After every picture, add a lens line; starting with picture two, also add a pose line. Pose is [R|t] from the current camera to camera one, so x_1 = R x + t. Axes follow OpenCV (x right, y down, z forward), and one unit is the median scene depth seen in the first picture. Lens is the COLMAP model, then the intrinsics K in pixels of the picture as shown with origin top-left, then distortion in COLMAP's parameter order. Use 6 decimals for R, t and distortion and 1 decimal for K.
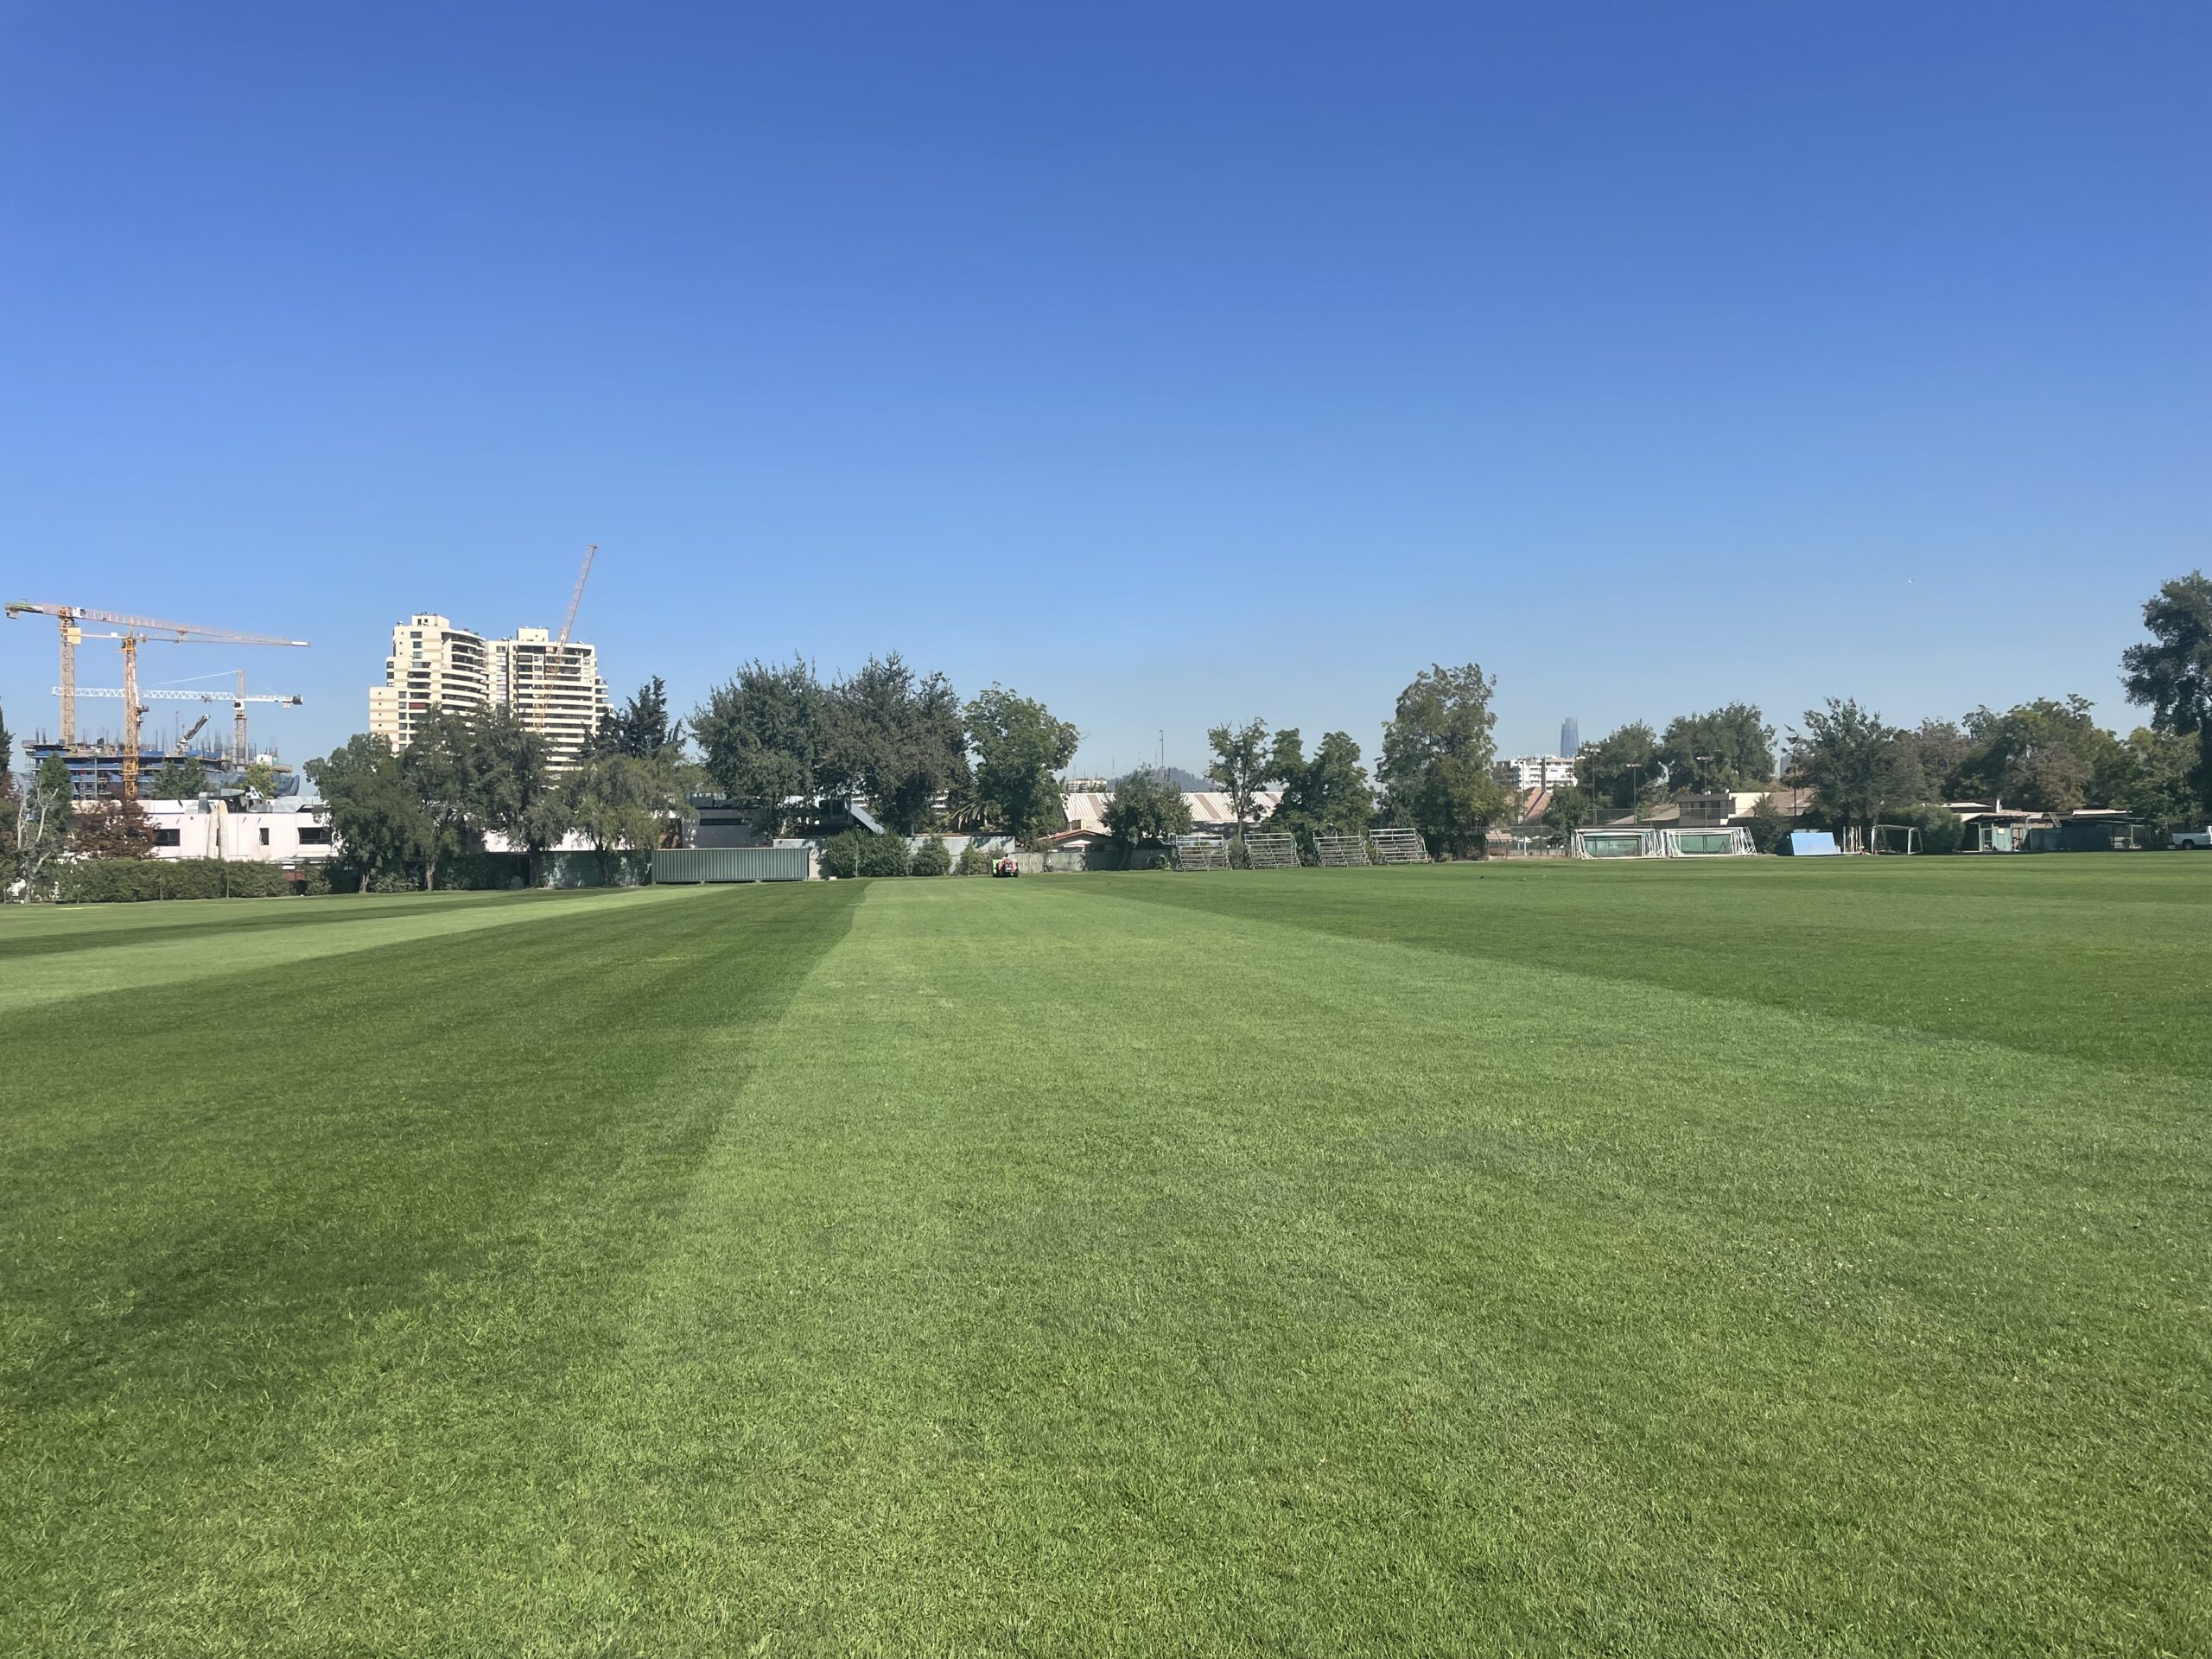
lens RADIAL K [[1644.3, 0, 1115.4], [0, 1644.3, 825.3], [0, 0, 1]] dist [0.016014, -0.003884]
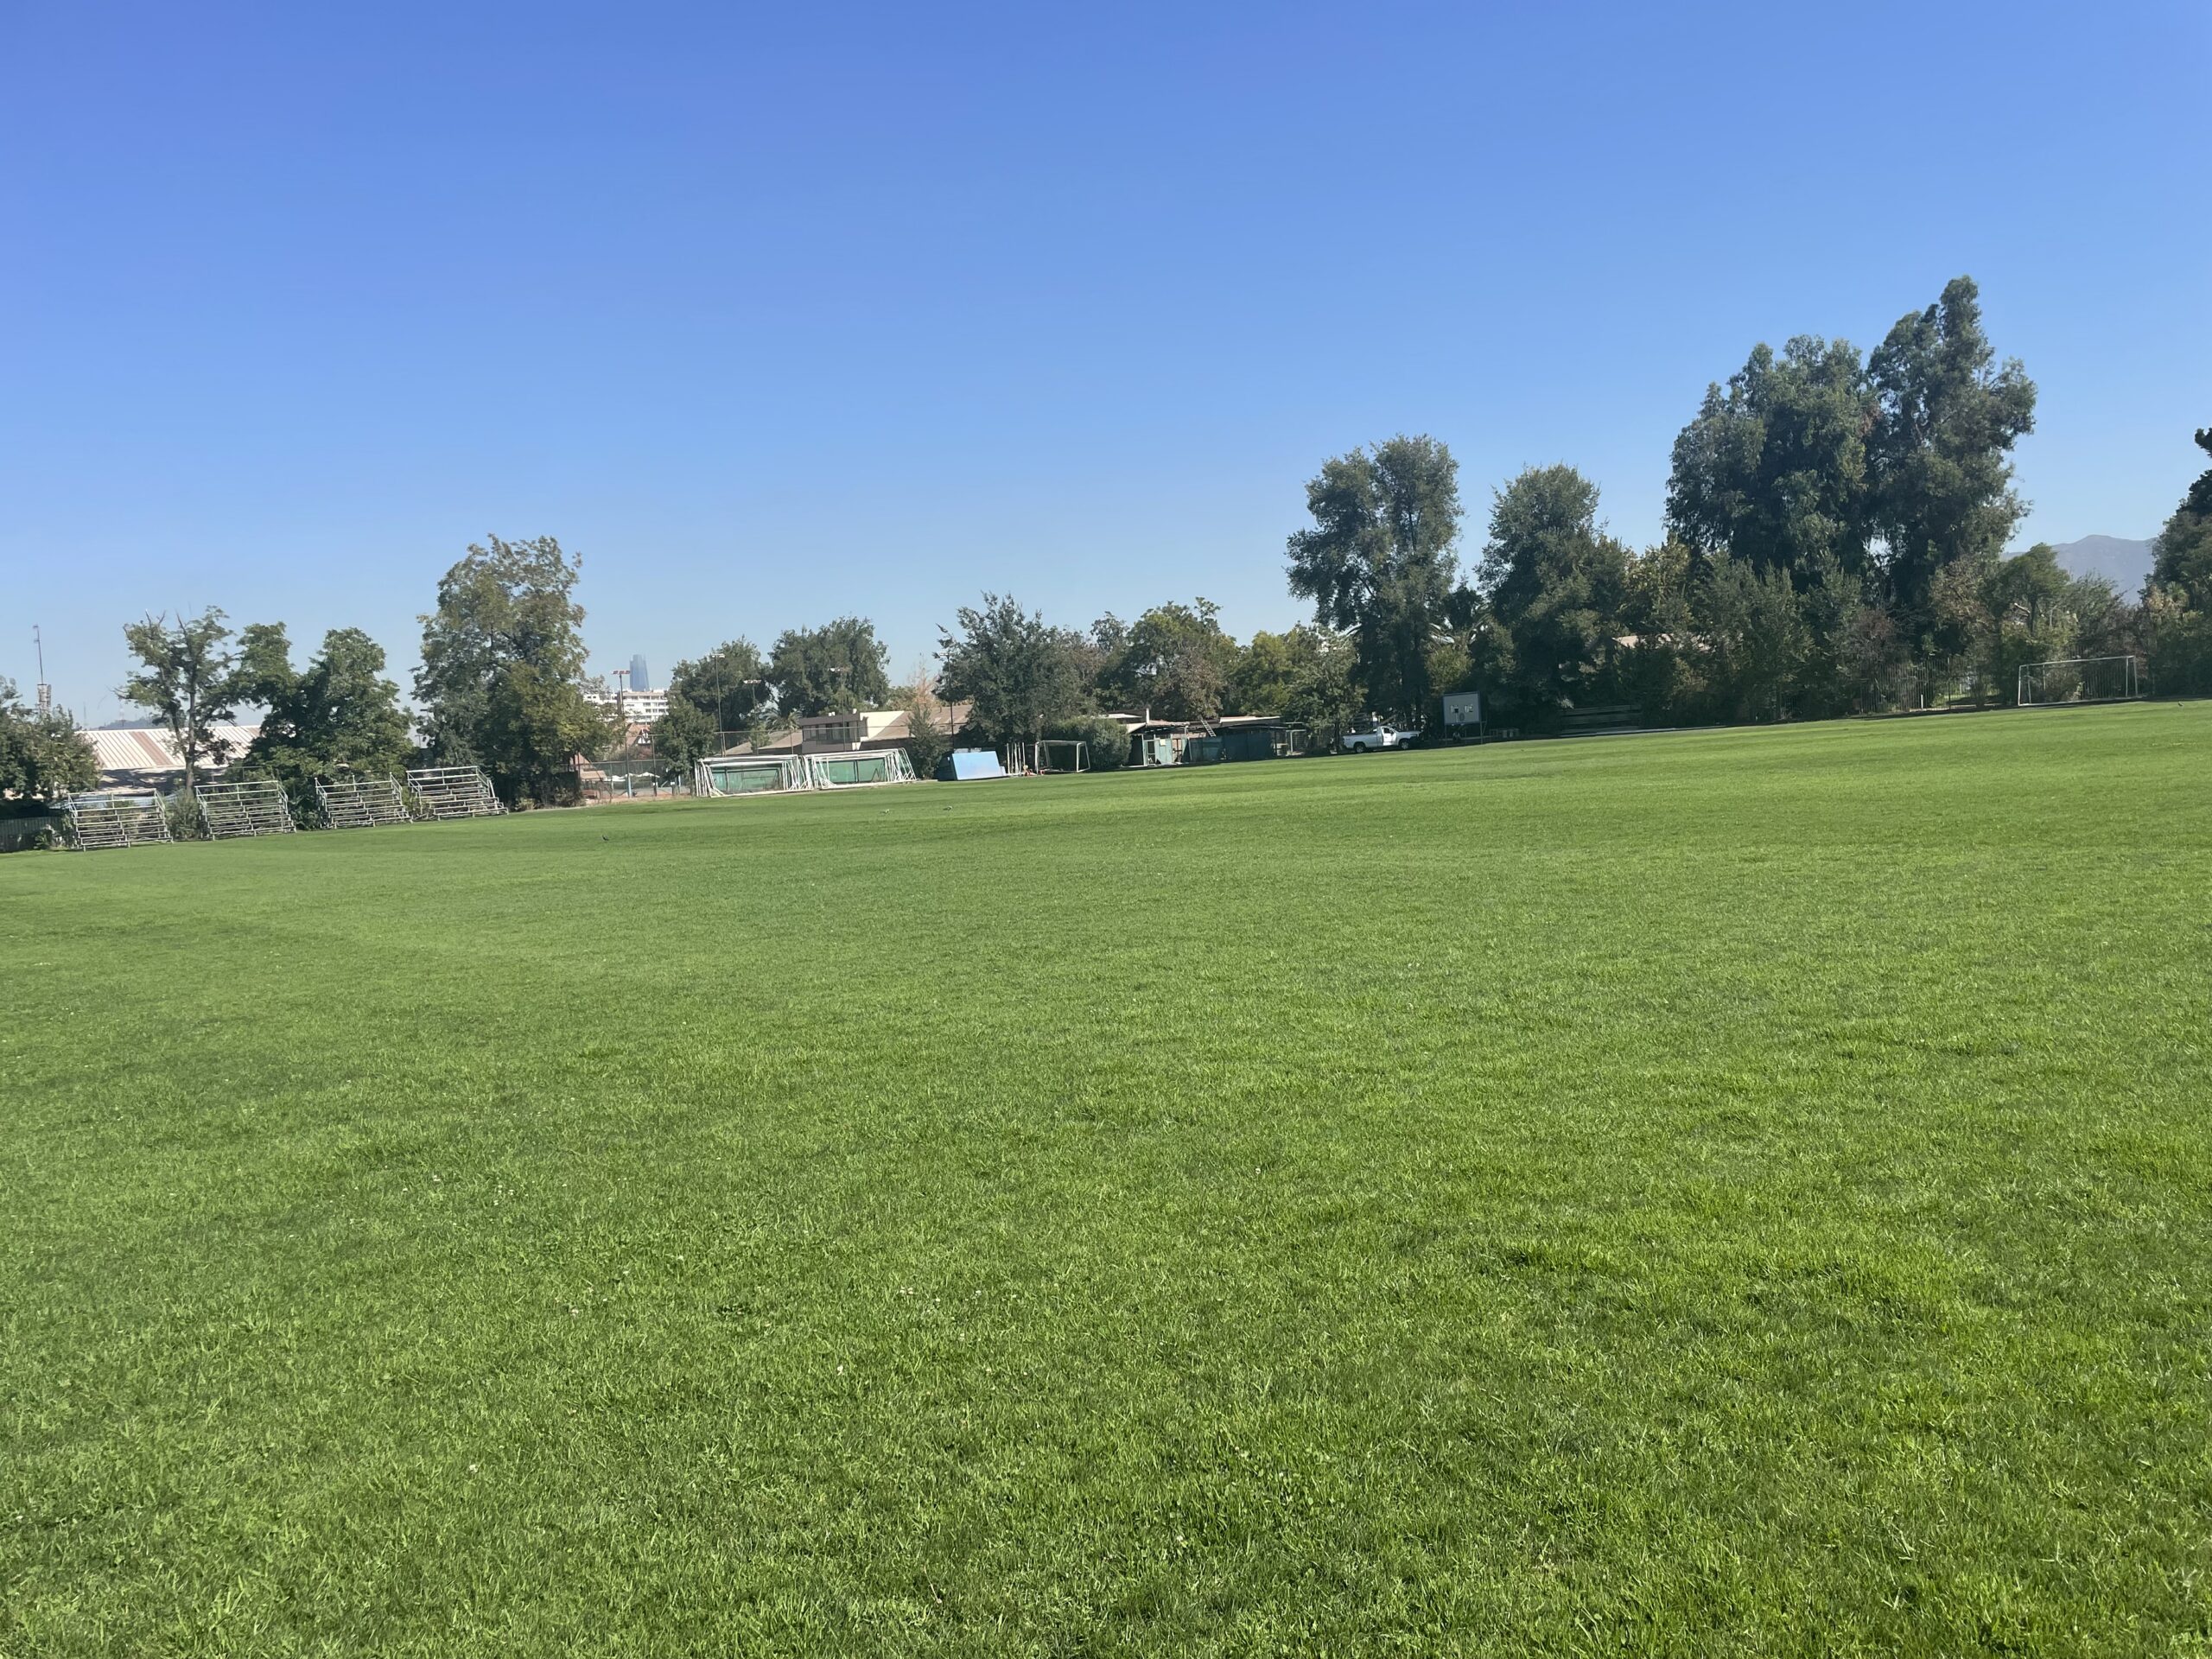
lens RADIAL K [[1644.3, 0, 1121.5], [0, 1644.3, 829.7], [0, 0, 1]] dist [0.016014, -0.003884]
pose [[0.851521, -0.061971, 0.520645, 0.046575], [0.041341, 0.997835, 0.051156, 0.004151], [-0.522688, -0.022037, 0.852239, 0.246977]]
